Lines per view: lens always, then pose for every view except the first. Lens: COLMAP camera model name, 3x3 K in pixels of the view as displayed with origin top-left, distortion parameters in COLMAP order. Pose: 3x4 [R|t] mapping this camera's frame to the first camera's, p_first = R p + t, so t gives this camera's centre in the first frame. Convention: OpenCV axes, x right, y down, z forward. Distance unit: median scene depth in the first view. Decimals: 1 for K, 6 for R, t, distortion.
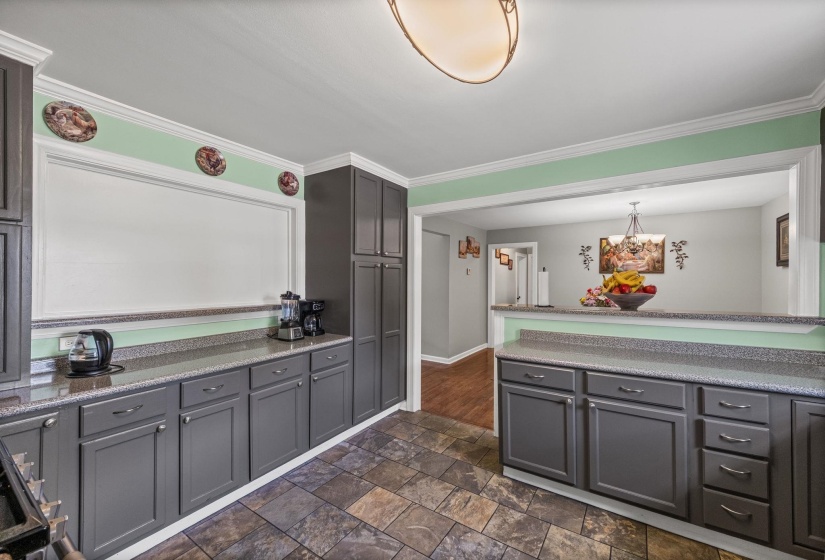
lens RADIAL K [[335.0, 0, 412.2], [0, 335.0, 278.8], [0, 0, 1]] dist [0.002908, 0.000034]
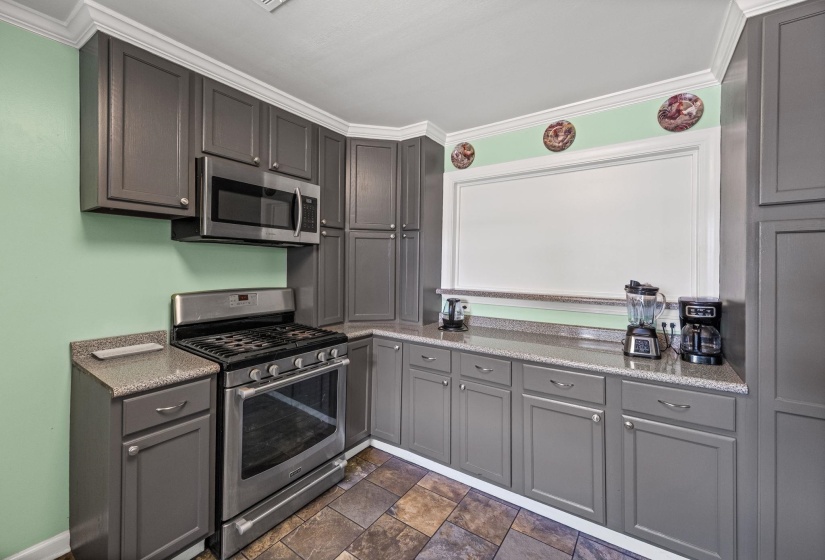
lens RADIAL K [[335.0, 0, 420.5], [0, 335.0, 266.5], [0, 0, 1]] dist [0.002908, 0.000034]
pose [[-0.011589, -0.003241, -0.999928, 0.393358], [-0.006299, 0.999975, -0.003168, 0.017557], [0.999913, 0.006262, -0.011609, 0.749865]]
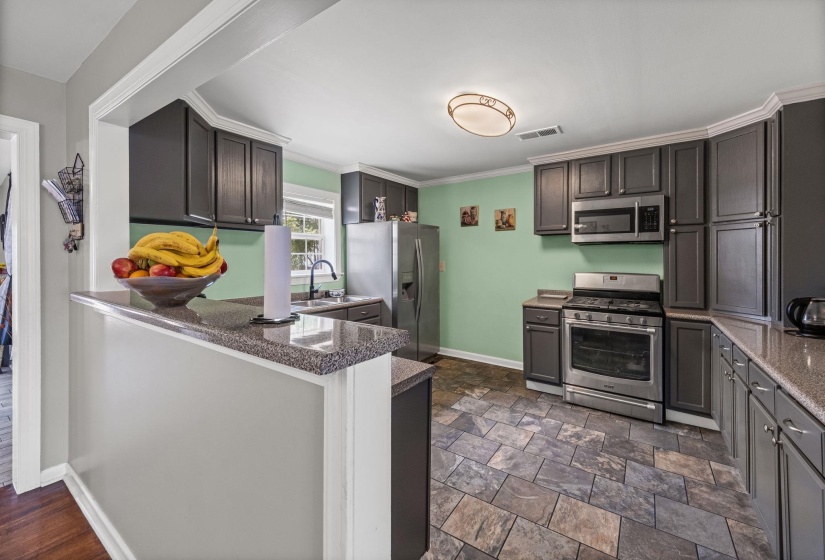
lens RADIAL K [[335.0, 0, 401.9], [0, 335.0, 257.0], [0, 0, 1]] dist [0.002908, 0.000034]
pose [[-0.999140, 0.001383, 0.041432, 0.325568], [0.001334, 0.999998, -0.001211, 0.012099], [-0.041434, -0.001154, -0.999141, 1.861353]]
